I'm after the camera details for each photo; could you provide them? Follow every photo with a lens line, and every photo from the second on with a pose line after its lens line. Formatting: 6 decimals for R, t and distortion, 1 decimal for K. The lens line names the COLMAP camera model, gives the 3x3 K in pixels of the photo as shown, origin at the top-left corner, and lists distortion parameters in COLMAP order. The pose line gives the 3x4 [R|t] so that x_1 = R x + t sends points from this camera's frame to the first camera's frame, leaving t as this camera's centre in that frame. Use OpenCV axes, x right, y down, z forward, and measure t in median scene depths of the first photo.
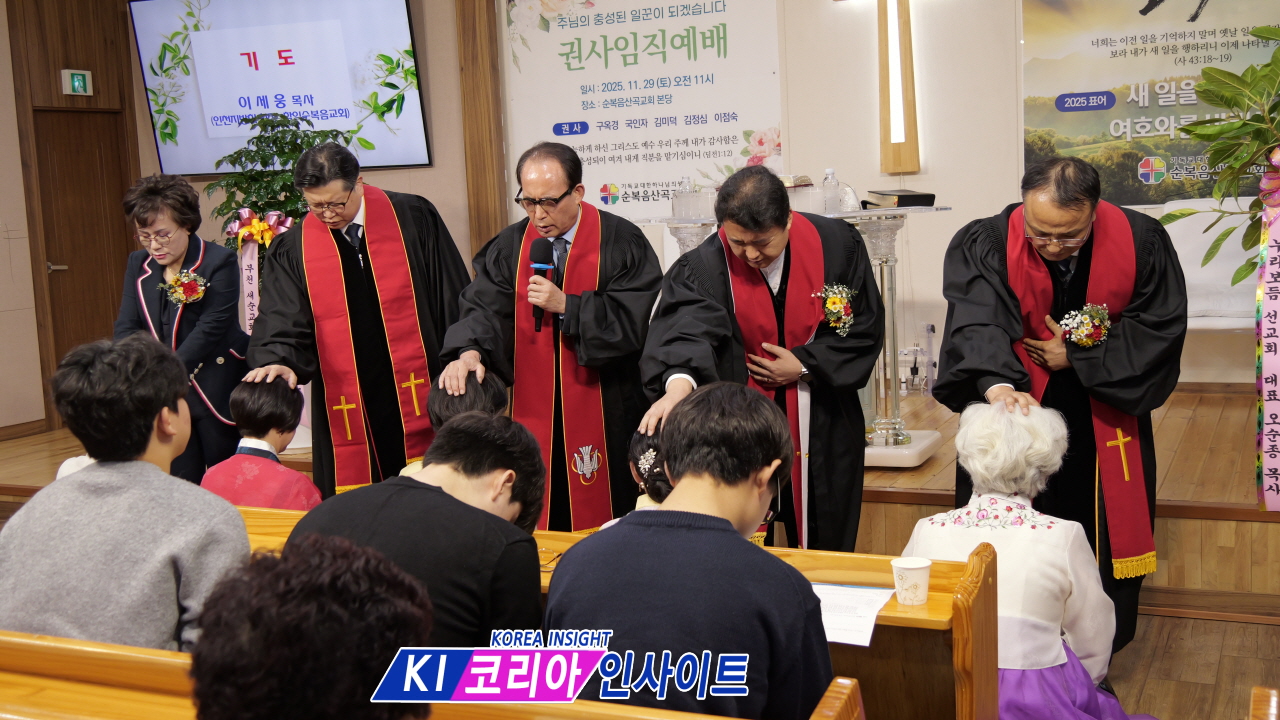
lens RADIAL K [[1417.5, 0, 641.2], [0, 1417.5, 353.8], [0, 0, 1]] dist [0.014809, -0.048299]
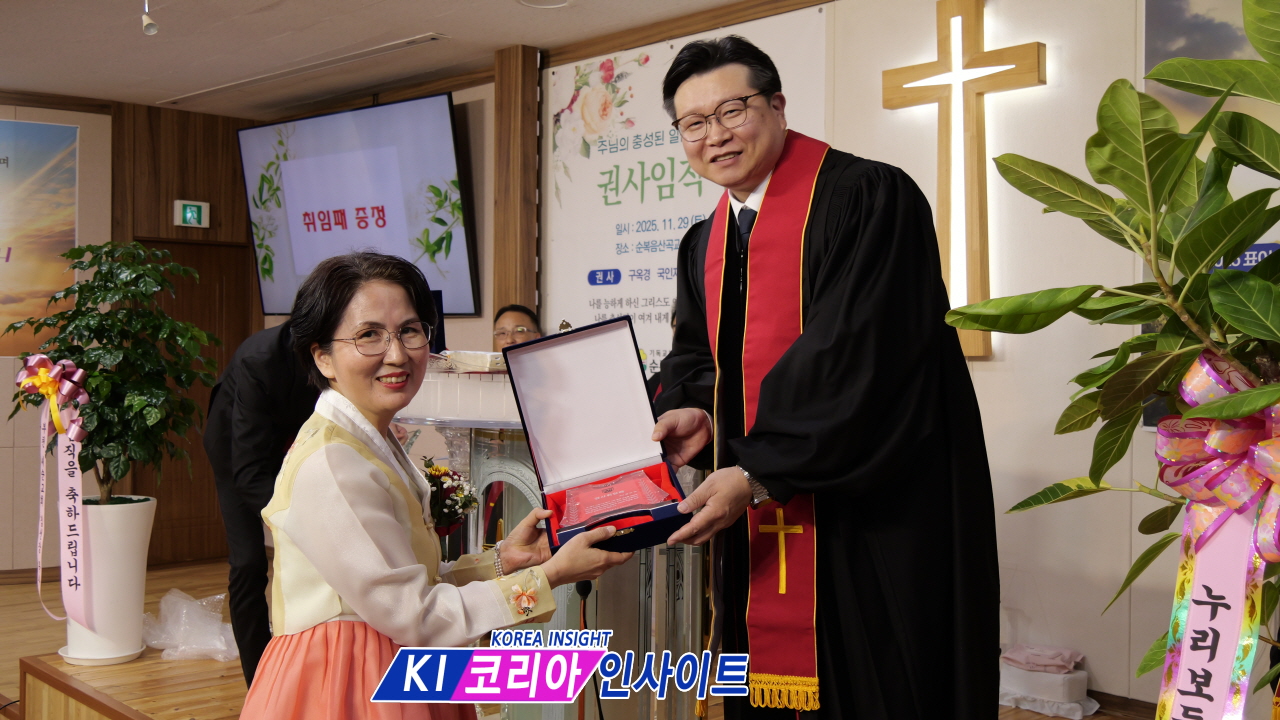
lens RADIAL K [[1301.0, 0, 646.9], [0, 1301.0, 361.9], [0, 0, 1]] dist [-0.003926, 0.018366]
pose [[0.930559, 0.059150, -0.361333, 0.241542], [-0.094670, 0.992176, -0.081389, -0.055180], [0.353692, 0.109945, 0.928878, 0.339222]]
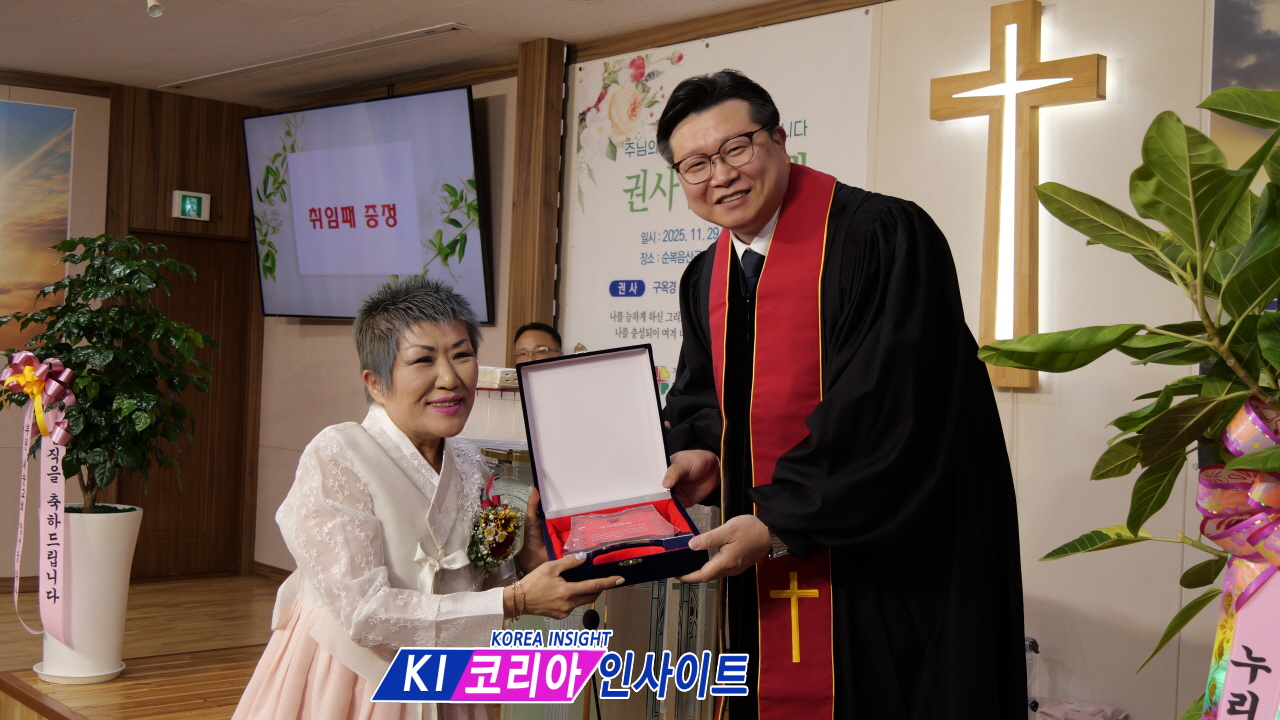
lens RADIAL K [[1400.5, 0, 652.1], [0, 1400.5, 363.1], [0, 0, 1]] dist [-0.003565, 0.008767]
pose [[0.922598, 0.087022, -0.375820, 0.244634], [-0.129557, 0.987535, -0.089383, -0.056754], [0.363357, 0.131155, 0.922372, 0.335226]]
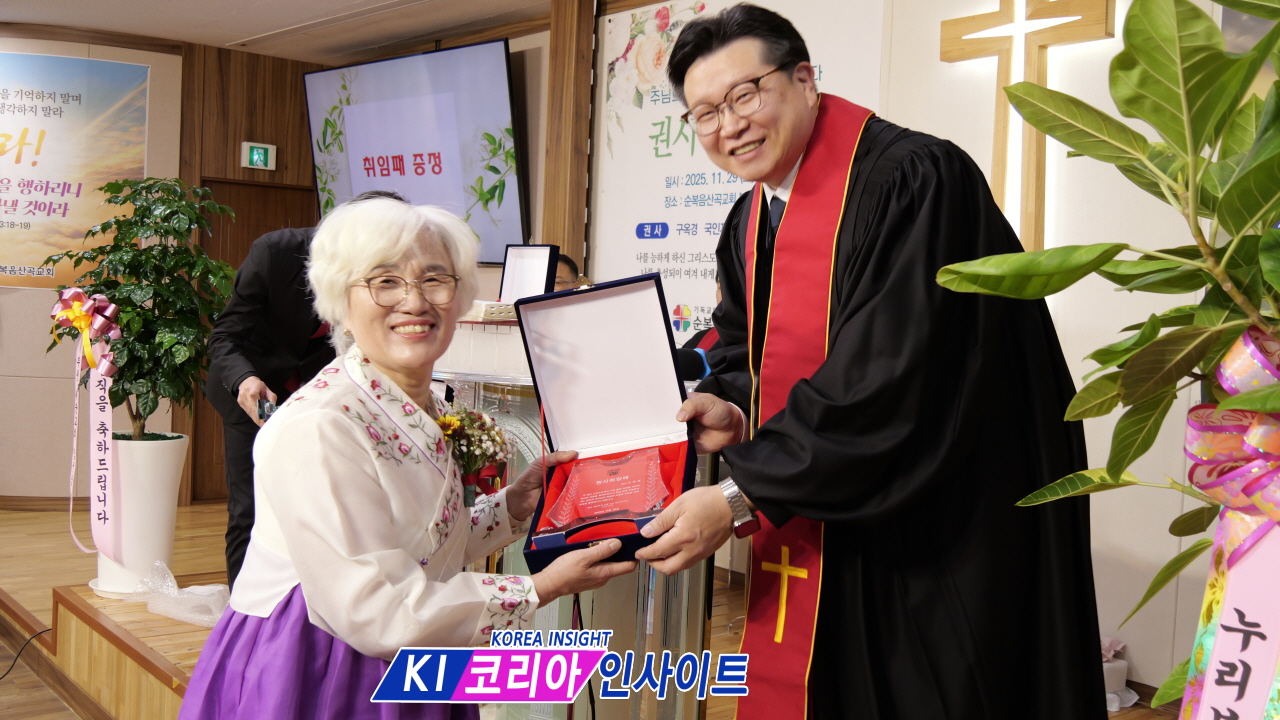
lens RADIAL K [[1257.1, 0, 645.9], [0, 1257.1, 357.3], [0, 0, 1]] dist [-0.001064, -0.006863]
pose [[0.902445, 0.106479, -0.417439, 0.246672], [-0.136497, 0.989723, -0.042633, -0.060327], [0.408610, 0.095454, 0.907704, 0.379870]]
